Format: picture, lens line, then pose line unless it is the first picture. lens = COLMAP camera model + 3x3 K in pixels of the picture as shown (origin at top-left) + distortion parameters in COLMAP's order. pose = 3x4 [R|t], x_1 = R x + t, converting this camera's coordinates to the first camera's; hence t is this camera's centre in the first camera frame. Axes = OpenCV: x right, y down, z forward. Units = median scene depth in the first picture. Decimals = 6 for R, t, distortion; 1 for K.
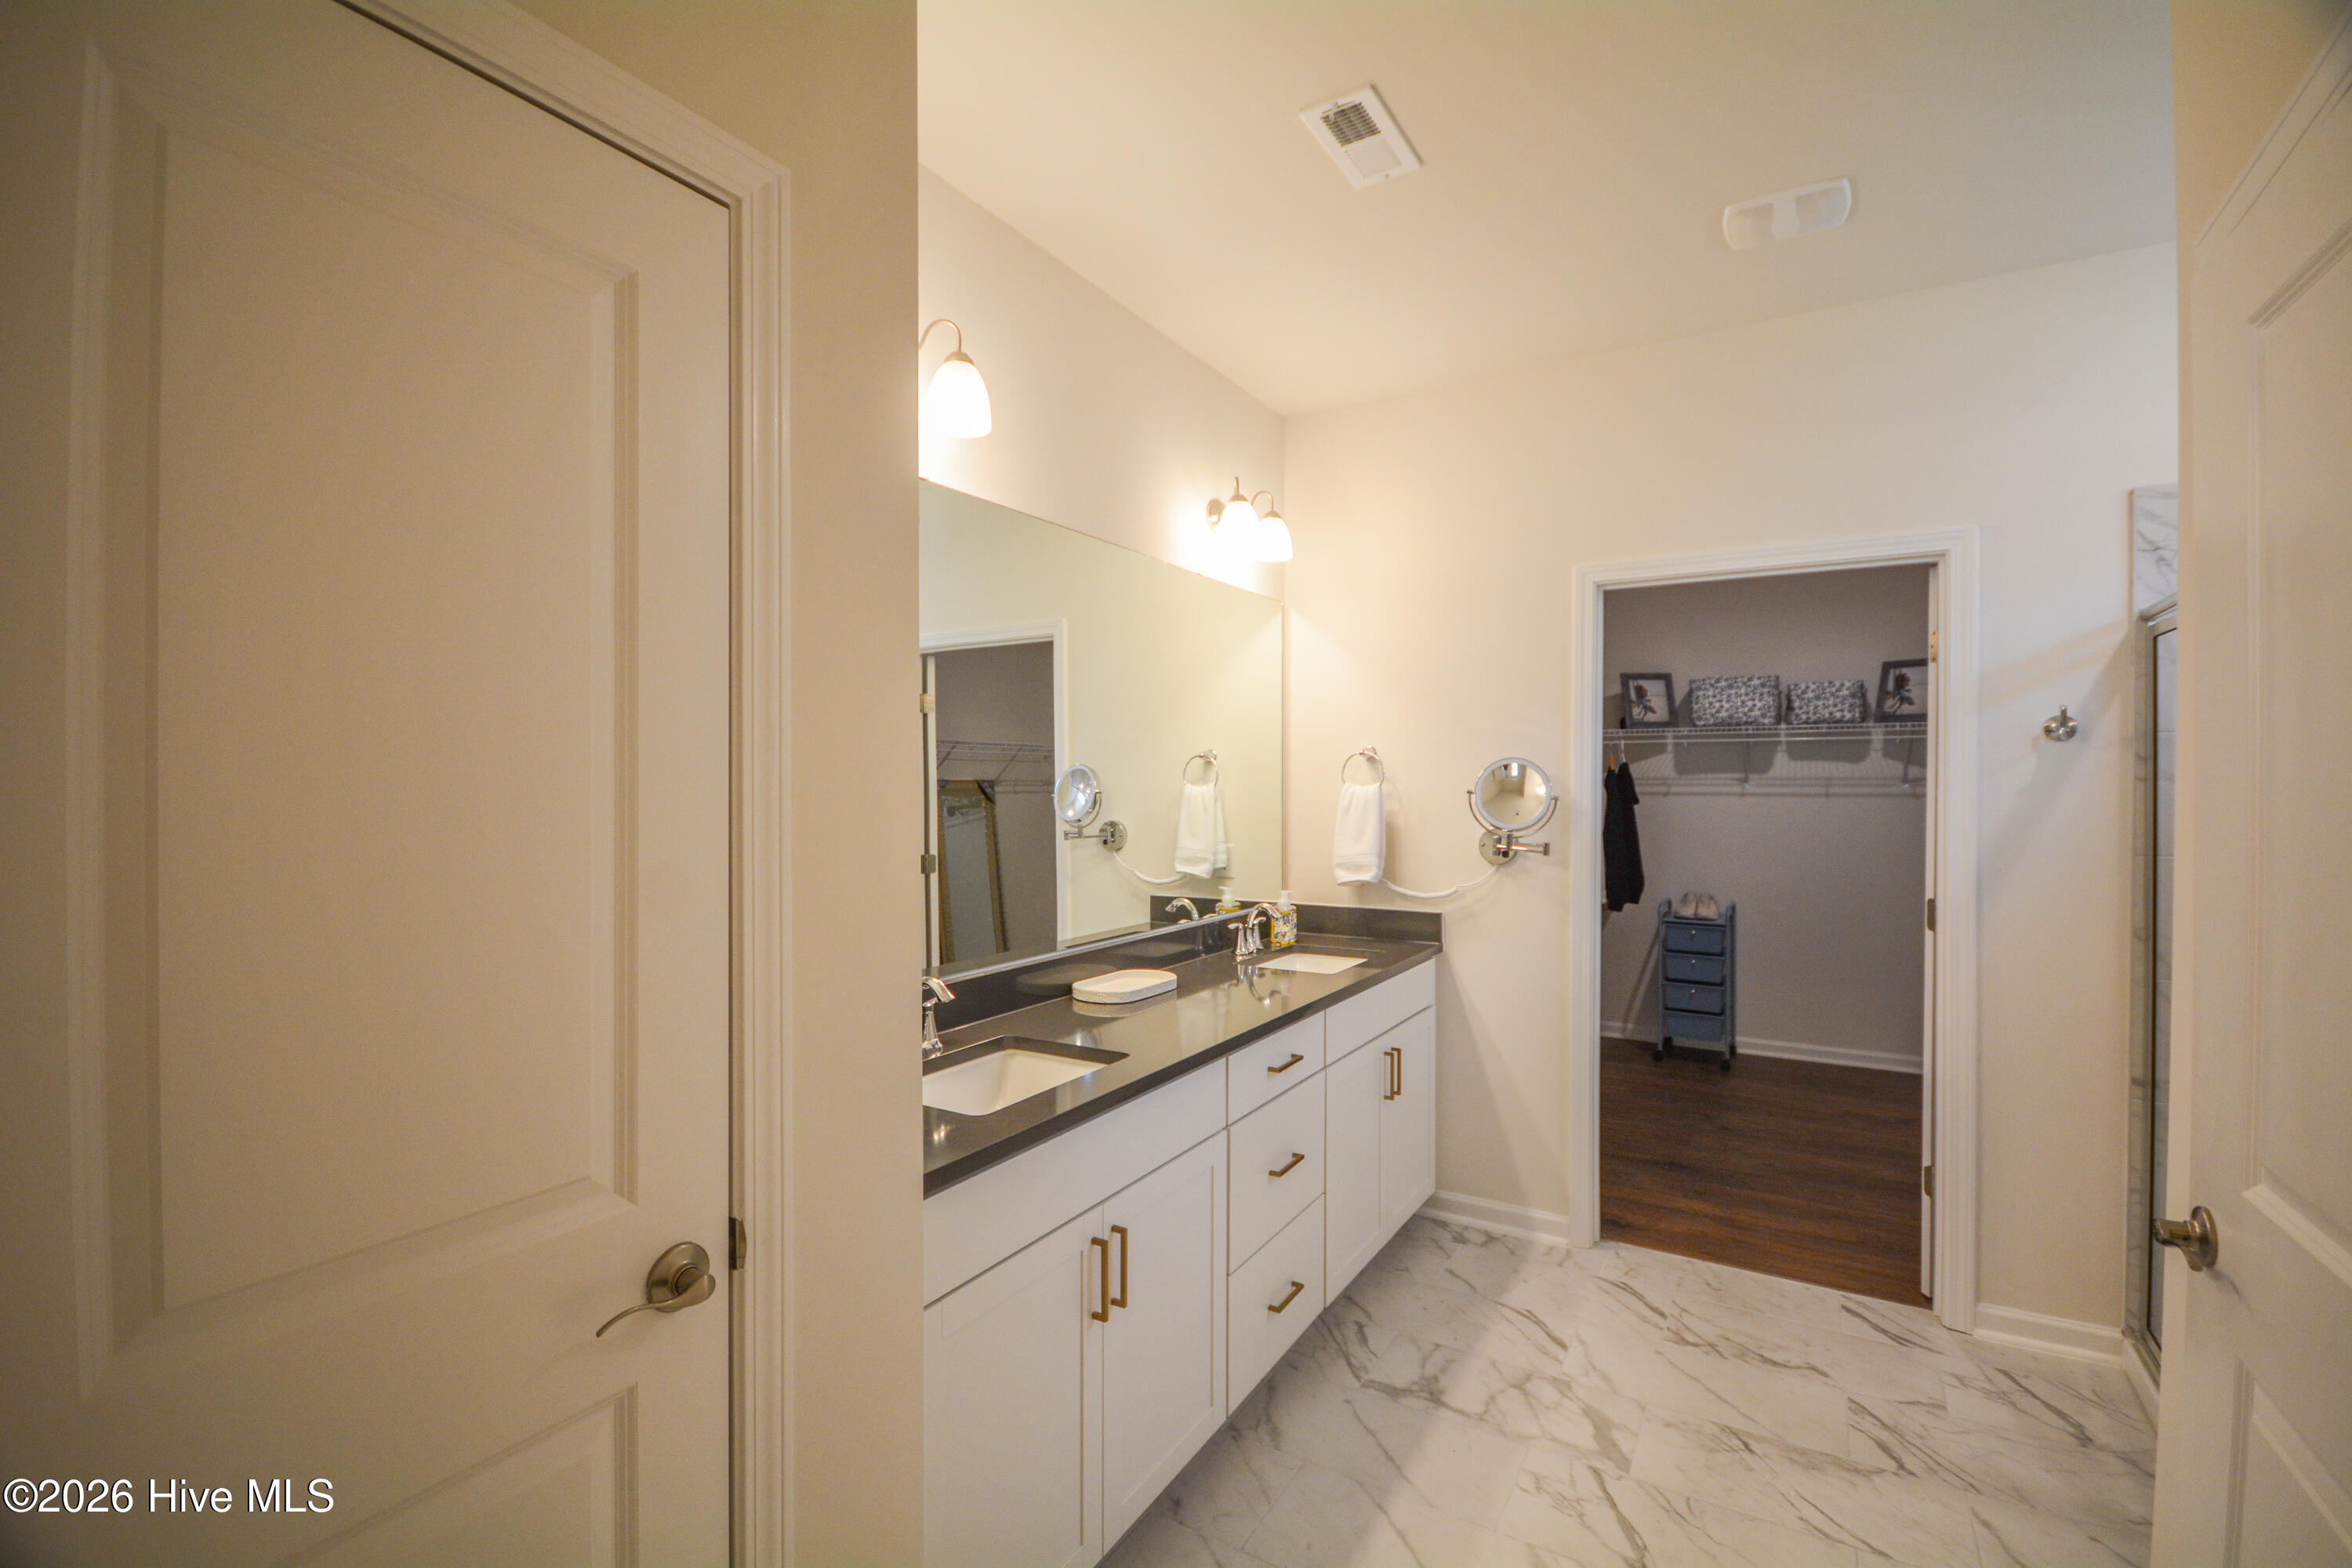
lens RADIAL K [[1049.5, 0, 1166.0], [0, 1049.5, 788.7], [0, 0, 1]] dist [0.005448, -0.008037]
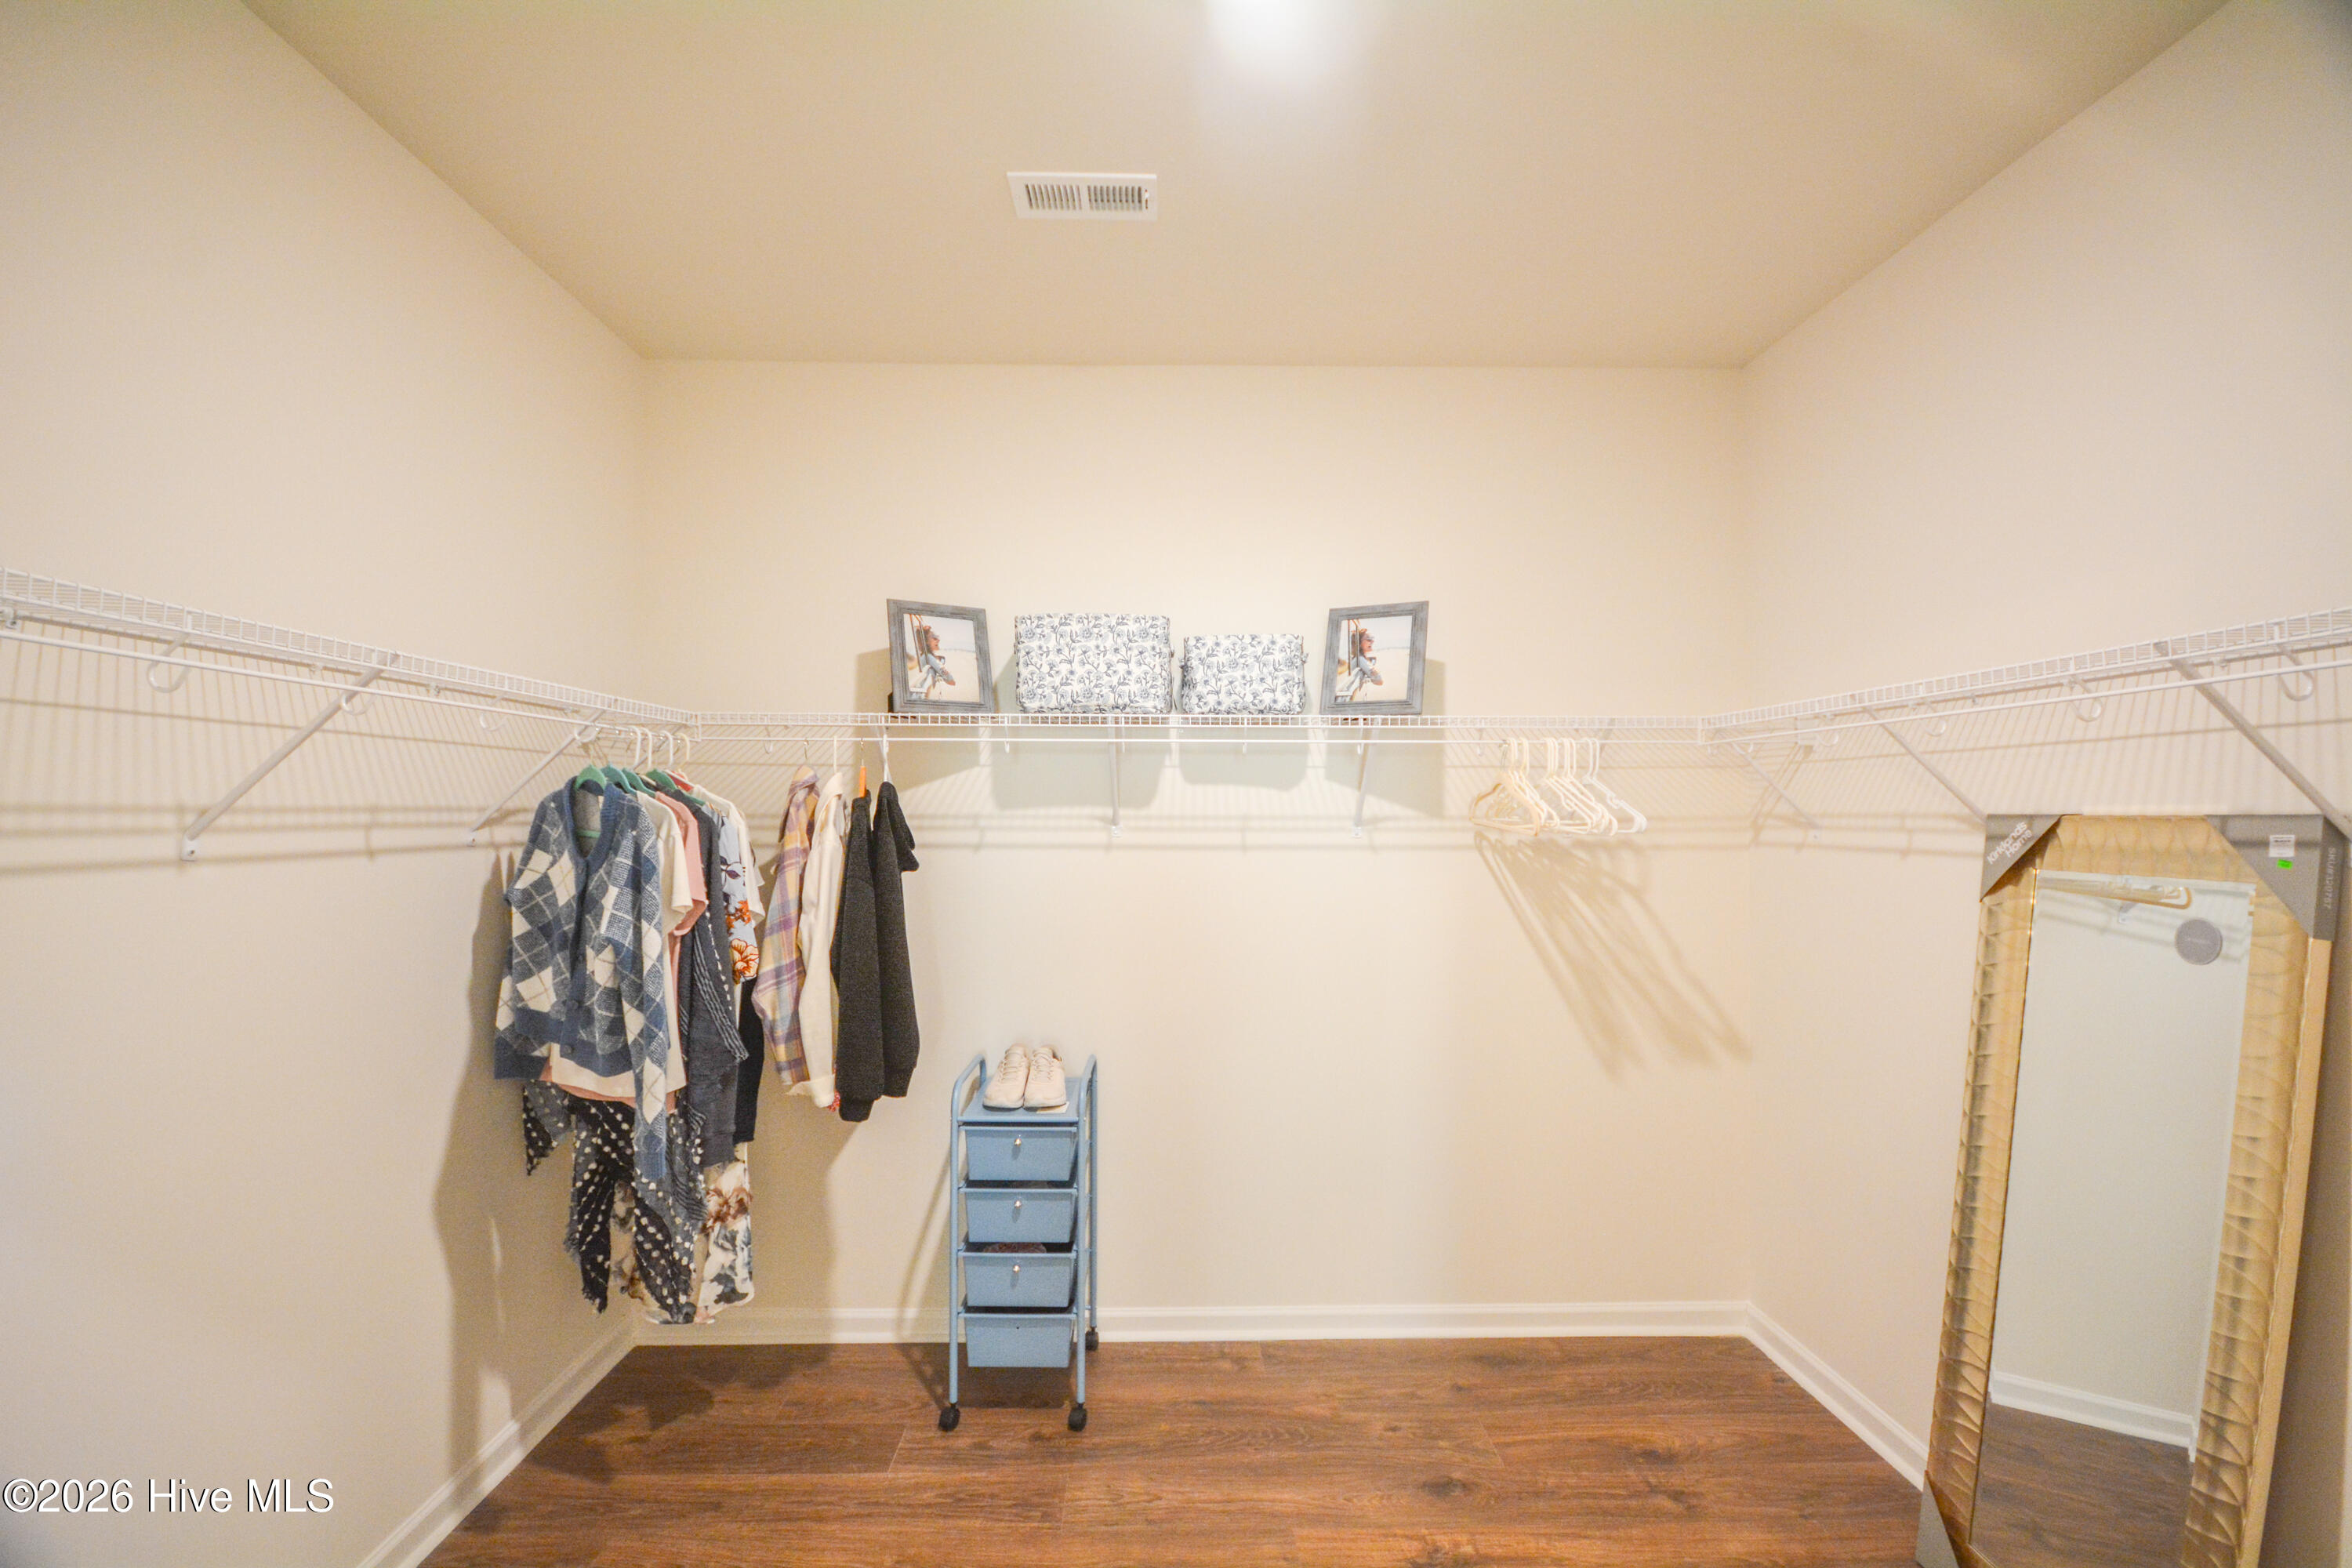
lens RADIAL K [[1049.5, 0, 1170.8], [0, 1049.5, 794.3], [0, 0, 1]] dist [0.005448, -0.008037]
pose [[0.845964, 0.008372, 0.533174, 0.302069], [0.001972, 0.999821, -0.018827, -0.011094], [-0.533236, 0.016979, 0.845796, 0.552031]]
